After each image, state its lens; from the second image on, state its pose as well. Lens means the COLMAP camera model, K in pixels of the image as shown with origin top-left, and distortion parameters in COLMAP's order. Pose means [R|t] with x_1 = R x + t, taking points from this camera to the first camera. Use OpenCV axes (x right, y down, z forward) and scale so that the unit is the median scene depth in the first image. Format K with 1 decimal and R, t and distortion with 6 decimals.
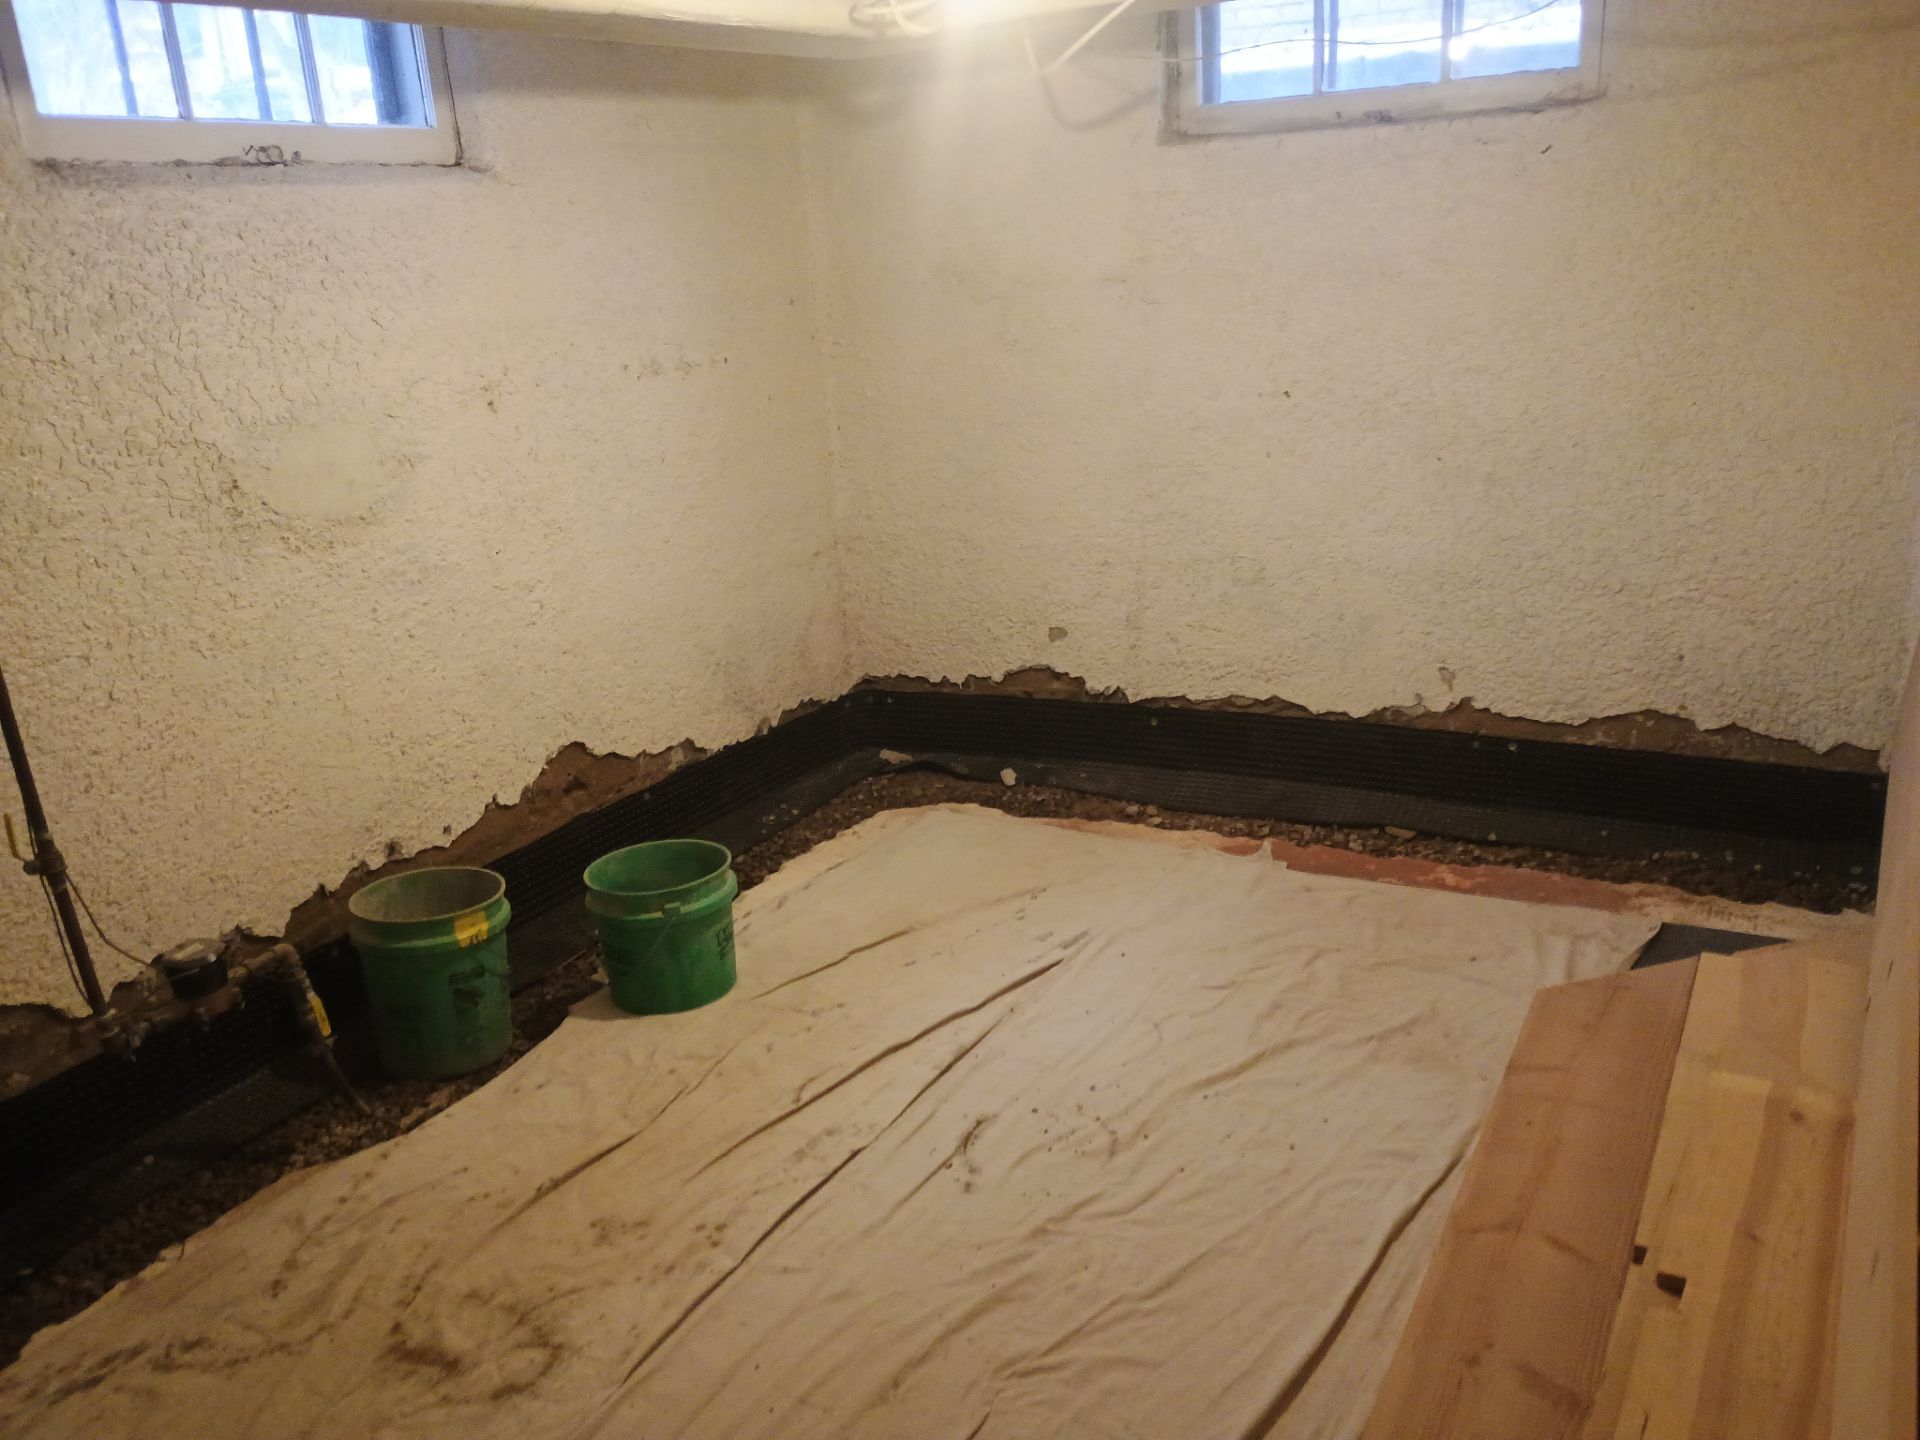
lens RADIAL K [[1706.0, 0, 956.8], [0, 1706.0, 743.0], [0, 0, 1]] dist [0.063153, -0.076720]
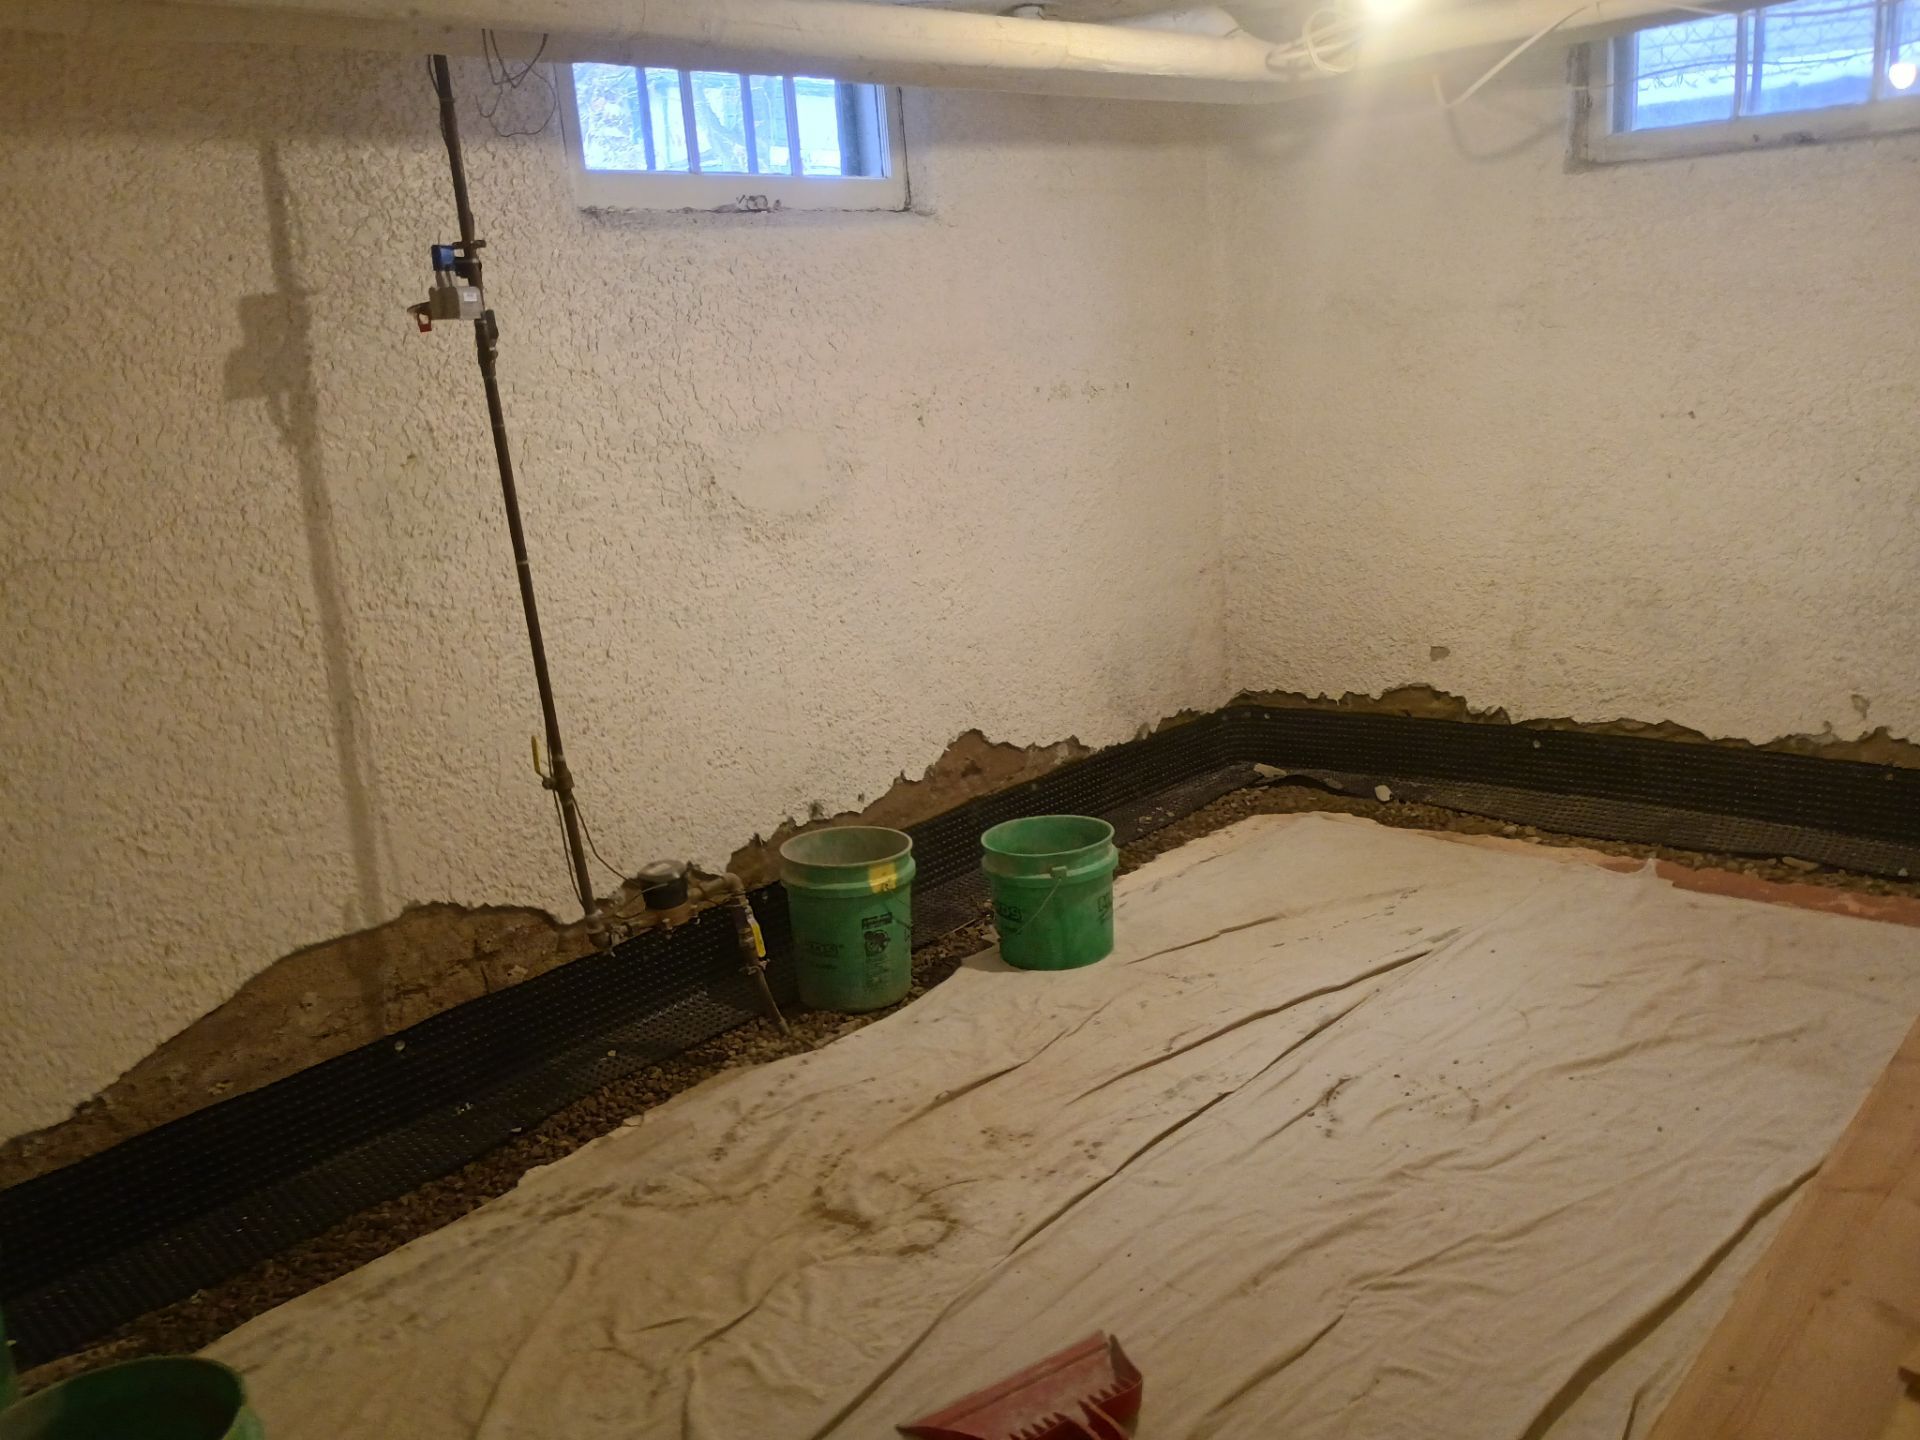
lens RADIAL K [[1720.8, 0, 931.6], [0, 1720.8, 724.4], [0, 0, 1]] dist [0.067785, -0.062246]
pose [[0.973449, 0.042609, -0.224902, -0.002311], [-0.052666, 0.997854, -0.038907, 0.050949], [0.222761, 0.049719, 0.973604, -0.098350]]
